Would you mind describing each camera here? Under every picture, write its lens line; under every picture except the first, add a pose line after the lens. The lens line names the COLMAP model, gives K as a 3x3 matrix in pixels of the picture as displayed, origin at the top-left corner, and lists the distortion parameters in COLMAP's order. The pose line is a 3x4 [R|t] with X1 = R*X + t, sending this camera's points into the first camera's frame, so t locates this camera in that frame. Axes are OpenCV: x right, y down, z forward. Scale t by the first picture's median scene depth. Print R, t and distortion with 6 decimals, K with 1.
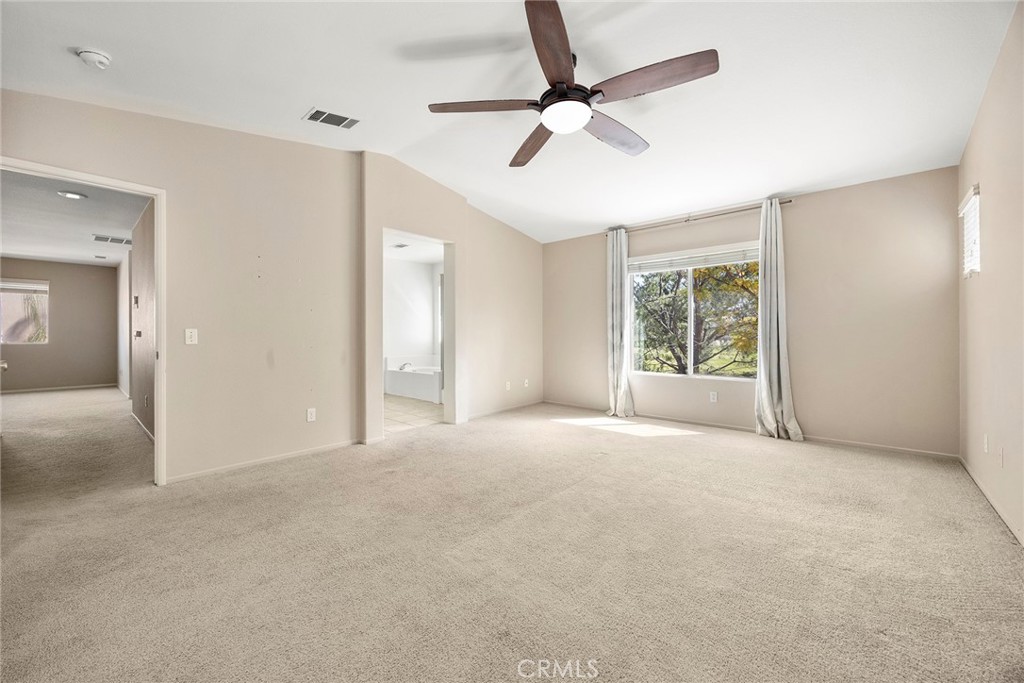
lens RADIAL K [[396.6, 0, 515.1], [0, 396.6, 334.2], [0, 0, 1]] dist [0.000059, -0.000051]
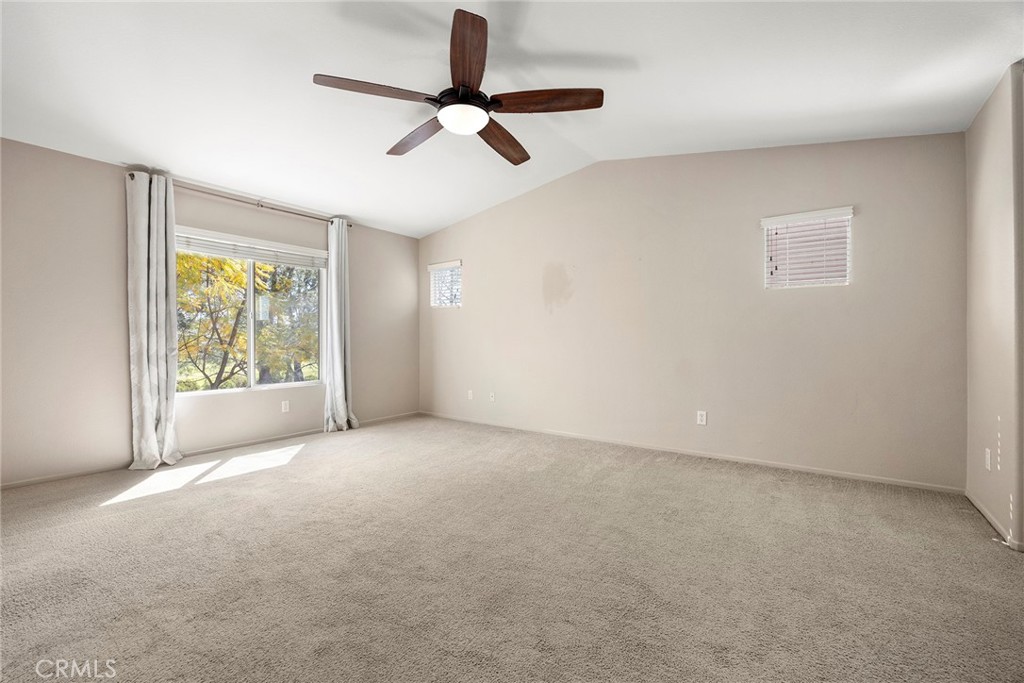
lens RADIAL K [[432.6, 0, 513.3], [0, 432.6, 342.0], [0, 0, 1]] dist [-0.004114, -0.000260]
pose [[-0.088886, -0.007770, 0.996012, -0.589682], [0.002151, 0.999966, 0.007993, 0.000206], [-0.996039, 0.002852, -0.088866, 0.597516]]
